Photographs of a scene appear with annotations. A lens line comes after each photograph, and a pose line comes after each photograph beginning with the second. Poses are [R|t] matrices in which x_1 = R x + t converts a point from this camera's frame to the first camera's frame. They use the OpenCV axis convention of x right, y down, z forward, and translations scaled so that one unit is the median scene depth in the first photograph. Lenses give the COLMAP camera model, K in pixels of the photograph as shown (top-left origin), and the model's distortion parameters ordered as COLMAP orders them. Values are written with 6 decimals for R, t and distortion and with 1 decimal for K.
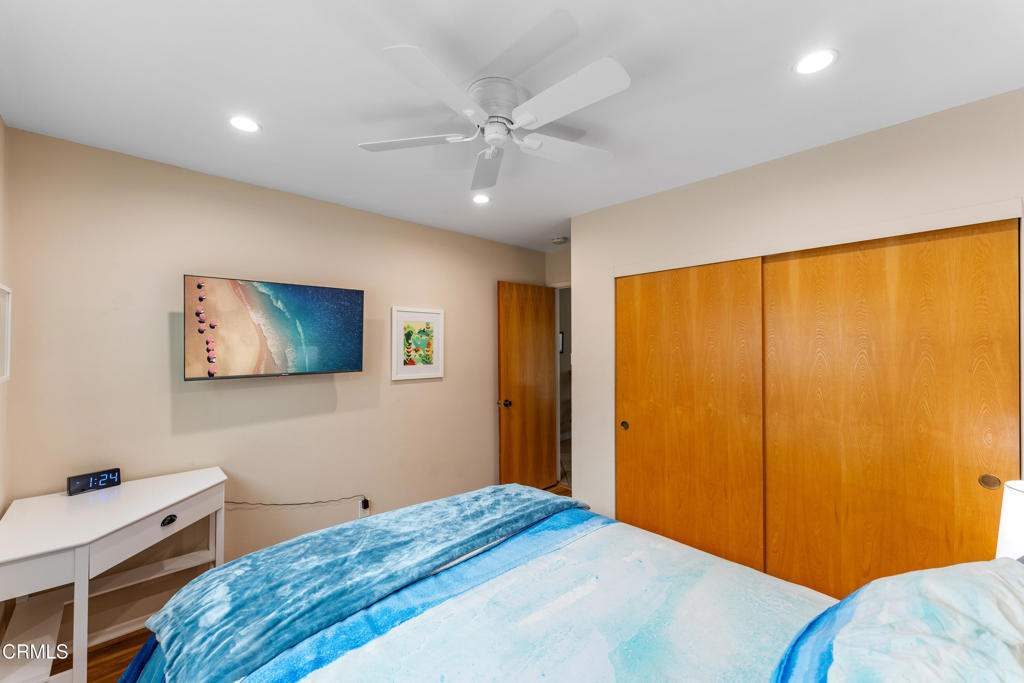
lens RADIAL K [[419.8, 0, 514.1], [0, 419.8, 341.3], [0, 0, 1]] dist [-0.000619, -0.000029]
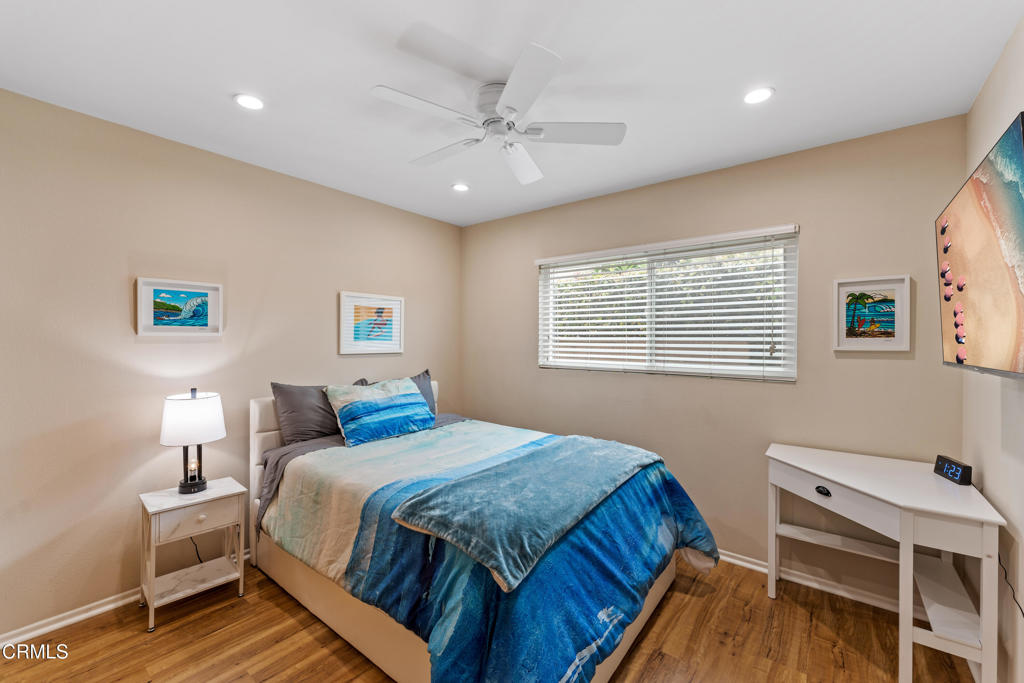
lens RADIAL K [[419.8, 0, 512.2], [0, 419.8, 340.8], [0, 0, 1]] dist [-0.000619, -0.000029]
pose [[-0.986425, 0.000067, -0.164211, 0.080664], [-0.000951, 0.999981, 0.006119, 0.043160], [0.164208, 0.006192, -0.986406, 1.540327]]
